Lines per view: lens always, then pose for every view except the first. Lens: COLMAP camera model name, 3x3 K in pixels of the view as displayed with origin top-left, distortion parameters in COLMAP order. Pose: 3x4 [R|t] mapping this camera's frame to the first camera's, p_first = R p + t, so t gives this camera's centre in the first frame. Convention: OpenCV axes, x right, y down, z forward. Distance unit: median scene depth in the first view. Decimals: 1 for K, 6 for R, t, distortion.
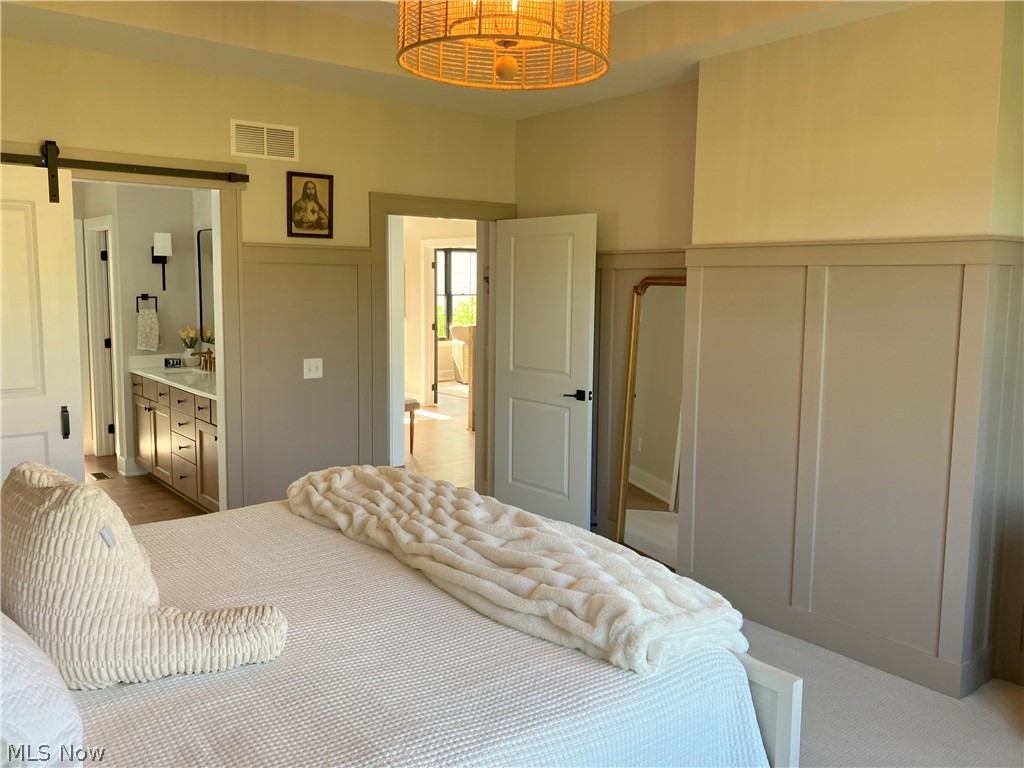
lens RADIAL K [[848.4, 0, 508.3], [0, 848.4, 385.3], [0, 0, 1]] dist [-0.004158, -0.000869]
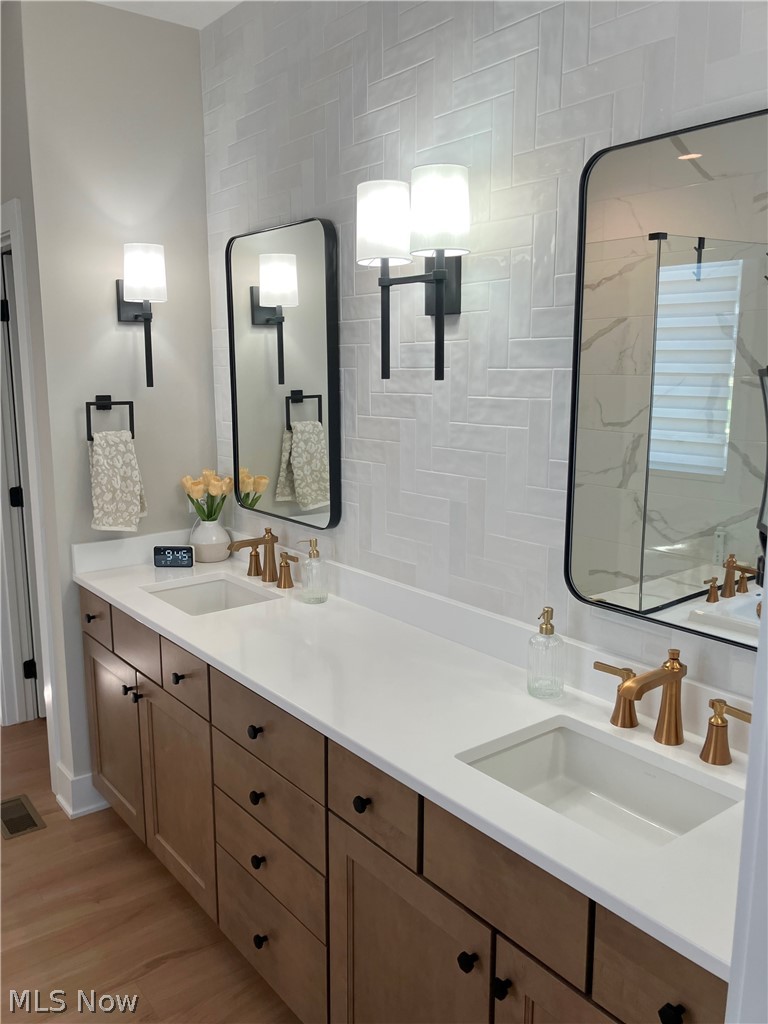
lens RADIAL K [[848.4, 0, 387.0], [0, 848.4, 509.7], [0, 0, 1]] dist [-0.004158, -0.000869]
pose [[0.999881, -0.007966, -0.013216, -0.281777], [0.008733, 0.998218, 0.059030, -0.074476], [0.012722, -0.059139, 0.998169, 0.574071]]
